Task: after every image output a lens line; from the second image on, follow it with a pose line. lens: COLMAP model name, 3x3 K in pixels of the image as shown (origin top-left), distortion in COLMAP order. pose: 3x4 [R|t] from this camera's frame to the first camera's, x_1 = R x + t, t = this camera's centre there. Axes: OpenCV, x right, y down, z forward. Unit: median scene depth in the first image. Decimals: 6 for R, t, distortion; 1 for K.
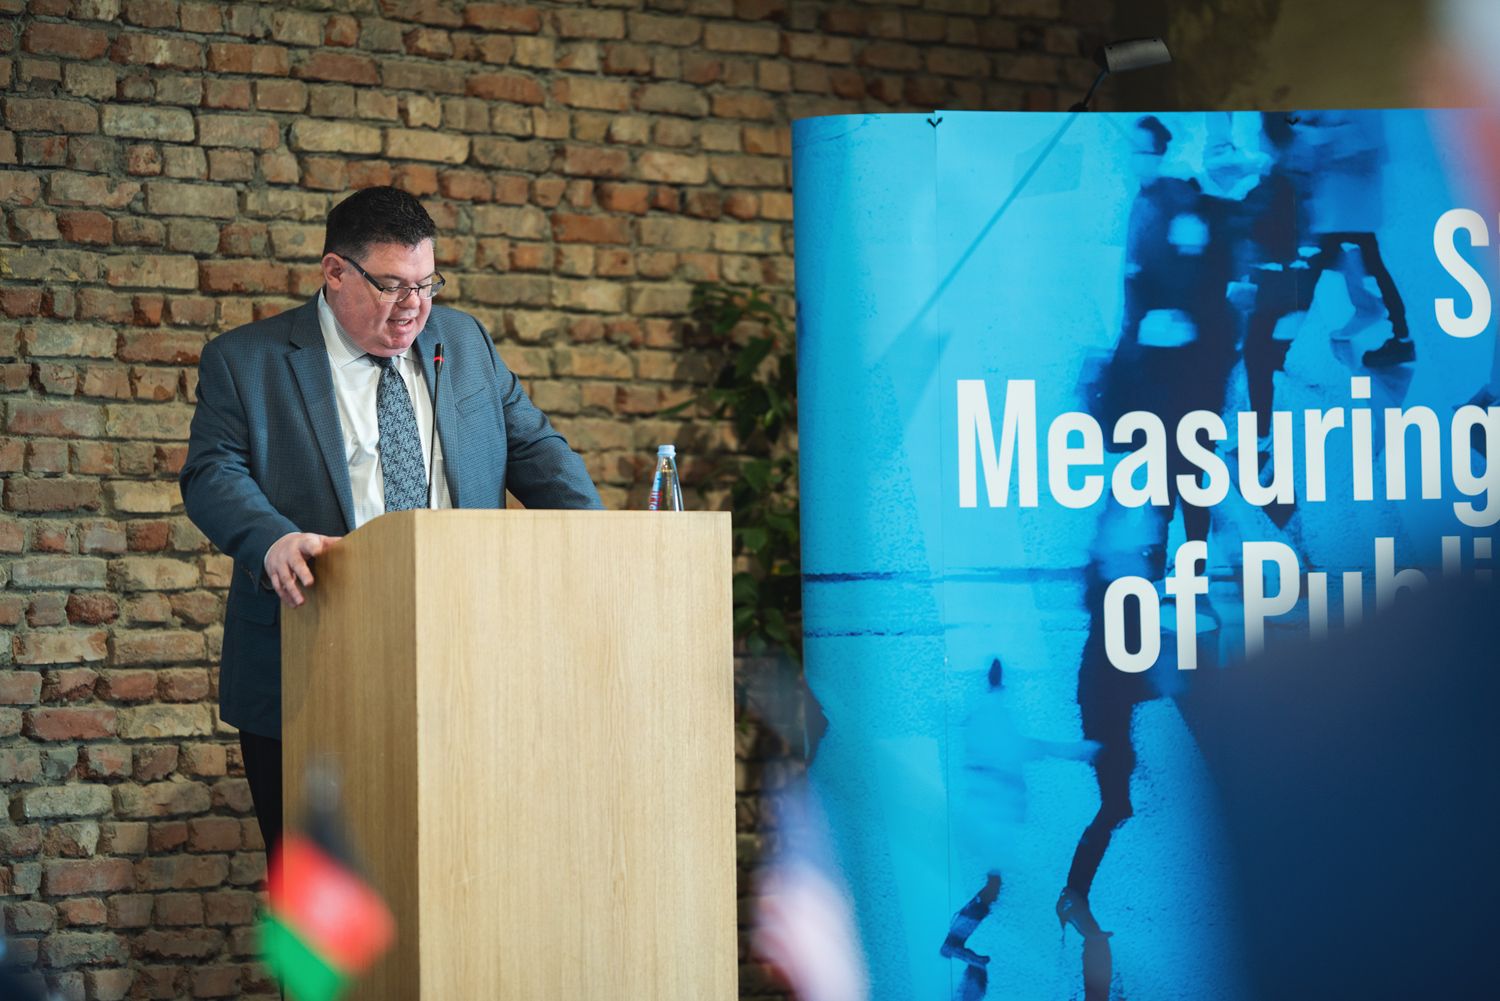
lens RADIAL K [[5730.1, 0, 750.0], [0, 5730.1, 501.4], [0, 0, 1]] dist [0.105512, 0.000000]
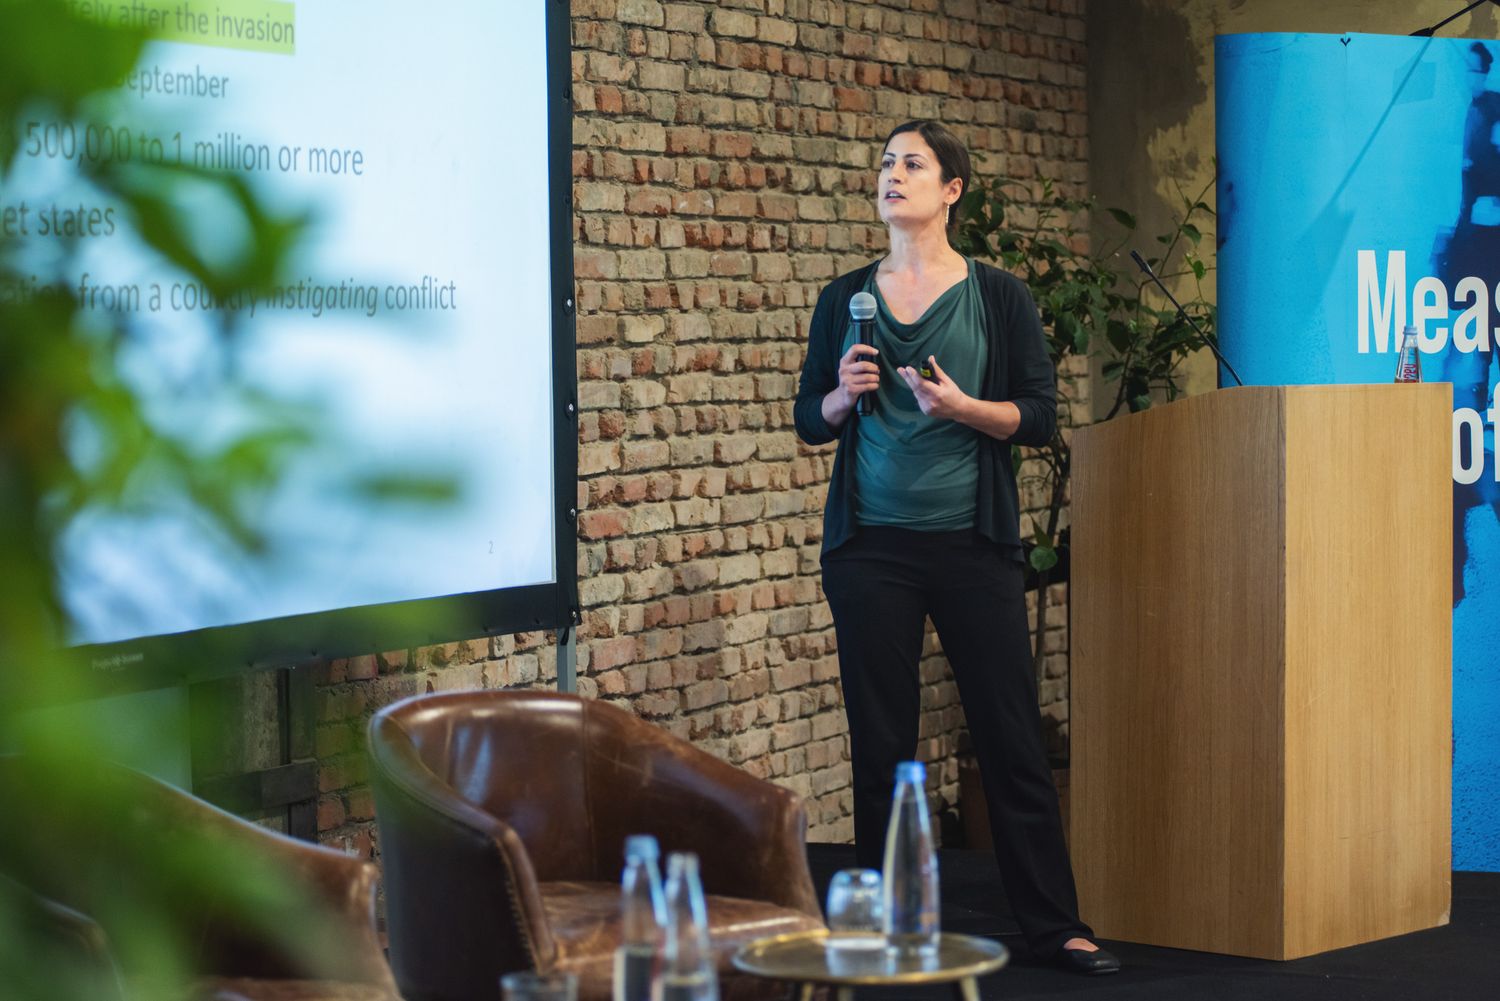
lens RADIAL K [[3784.4, 0, 749.8], [0, 3784.4, 500.2], [0, 0, 1]] dist [-0.199657, 0.000000]
pose [[0.950045, -0.005328, 0.312068, -0.328099], [-0.020147, 0.996722, 0.078351, -0.027204], [-0.311462, -0.080724, 0.946823, 0.255067]]
